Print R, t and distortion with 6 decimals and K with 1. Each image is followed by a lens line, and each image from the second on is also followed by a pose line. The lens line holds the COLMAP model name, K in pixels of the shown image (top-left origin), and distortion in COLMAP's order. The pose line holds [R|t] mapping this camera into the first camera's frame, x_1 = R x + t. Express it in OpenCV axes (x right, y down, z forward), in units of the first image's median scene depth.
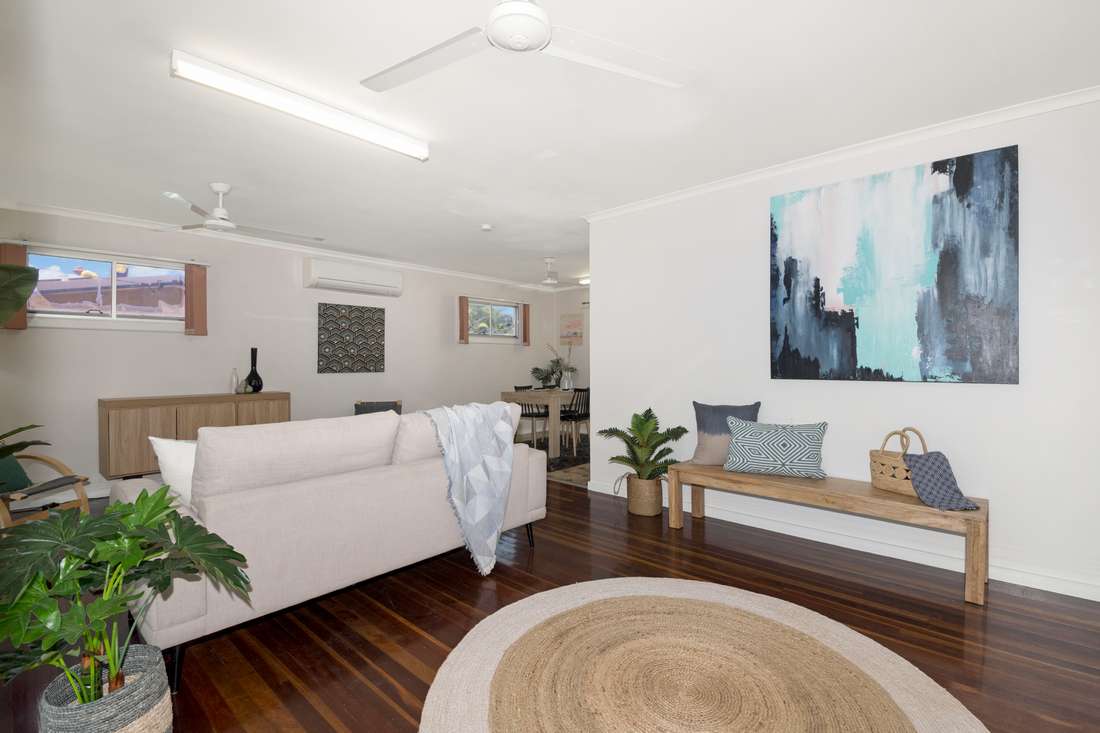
lens RADIAL K [[505.3, 0, 552.4], [0, 505.3, 364.9], [0, 0, 1]] dist [-0.001330, -0.000100]
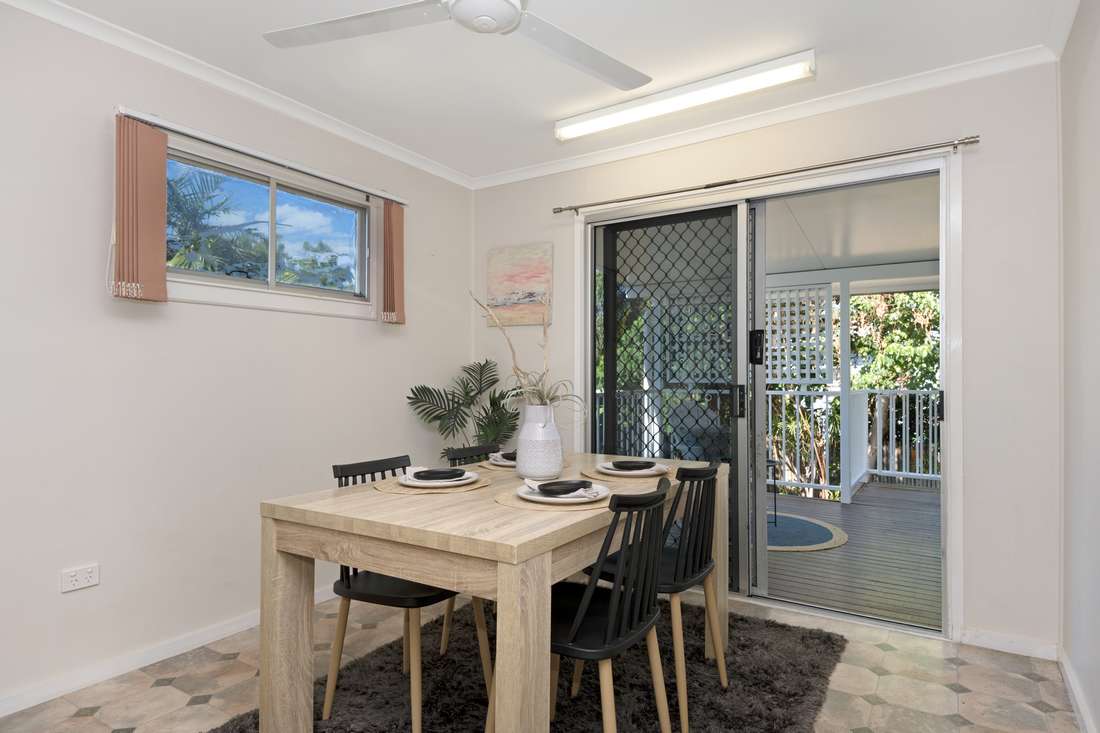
lens RADIAL K [[627.9, 0, 552.2], [0, 627.9, 370.1], [0, 0, 1]] dist [0.001561, 0.000045]
pose [[0.984796, 0.006795, 0.173580, -0.020827], [-0.004714, 0.999912, -0.012399, -0.001458], [-0.173649, 0.011392, 0.984742, 0.609260]]
